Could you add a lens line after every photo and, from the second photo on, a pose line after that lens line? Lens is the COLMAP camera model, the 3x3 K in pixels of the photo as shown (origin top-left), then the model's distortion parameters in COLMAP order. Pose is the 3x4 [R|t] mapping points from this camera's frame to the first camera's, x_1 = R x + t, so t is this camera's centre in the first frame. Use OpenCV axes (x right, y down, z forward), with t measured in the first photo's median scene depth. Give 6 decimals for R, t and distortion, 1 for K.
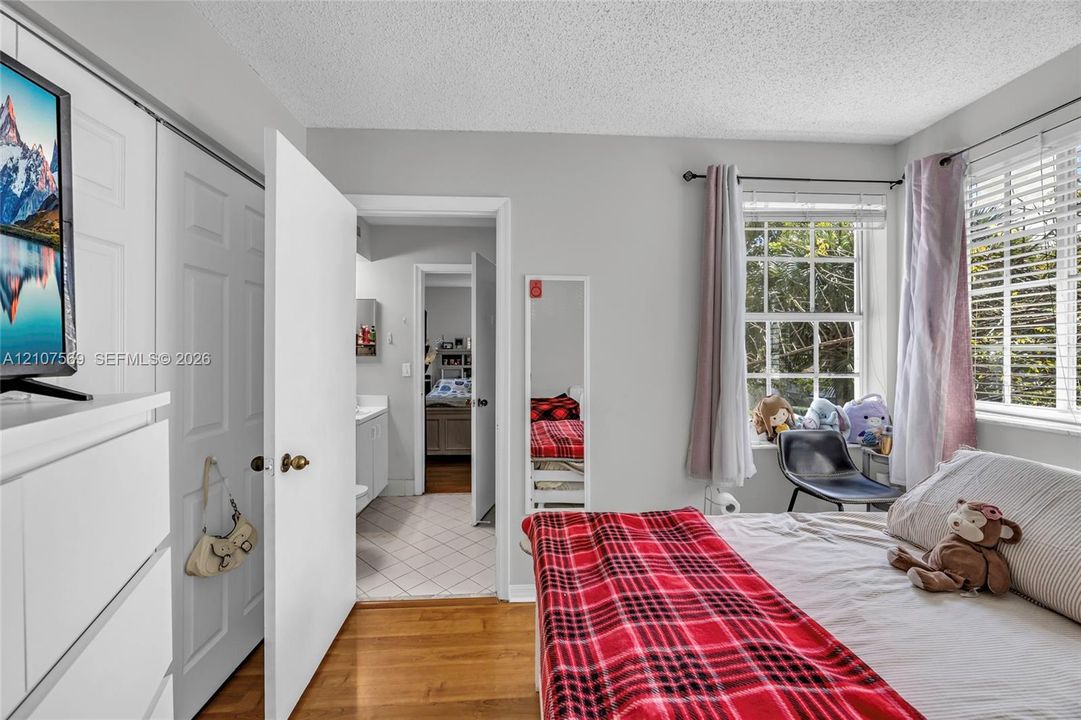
lens RADIAL K [[417.0, 0, 540.5], [0, 417.0, 360.0], [0, 0, 1]] dist [-0.002239, -0.000376]
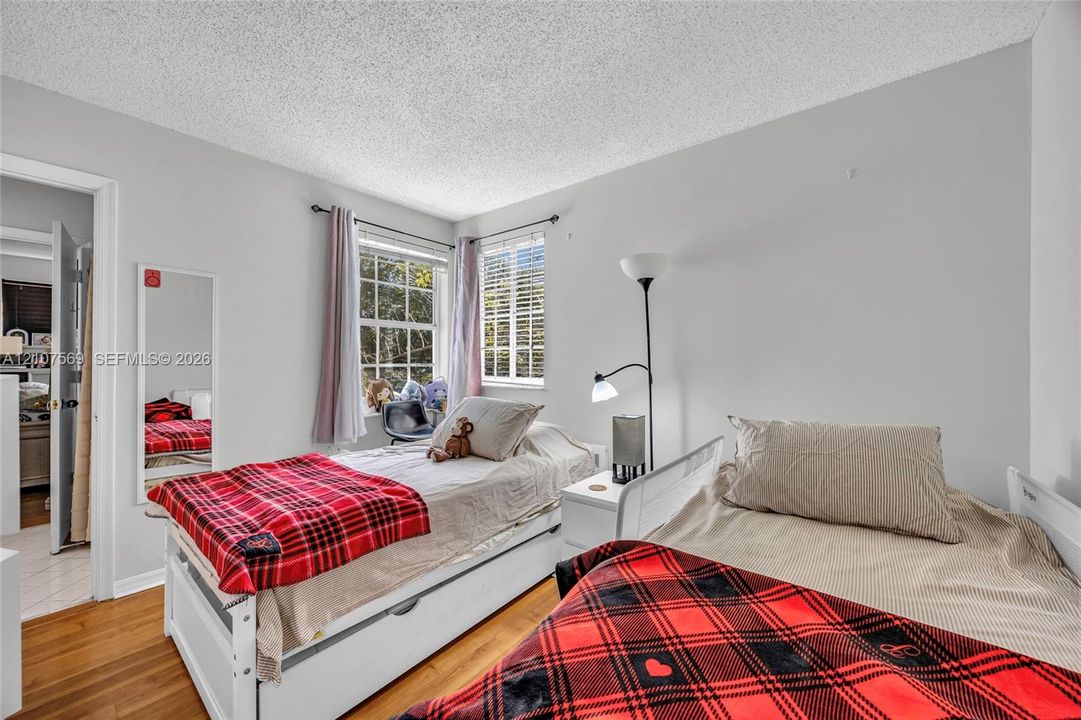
lens RADIAL K [[417.0, 0, 540.5], [0, 417.0, 360.0], [0, 0, 1]] dist [-0.002239, -0.000376]
pose [[0.682412, 0.008466, 0.730919, -0.107581], [0.004405, 0.999867, -0.015693, 0.047870], [-0.730955, 0.013929, 0.682284, -0.378629]]
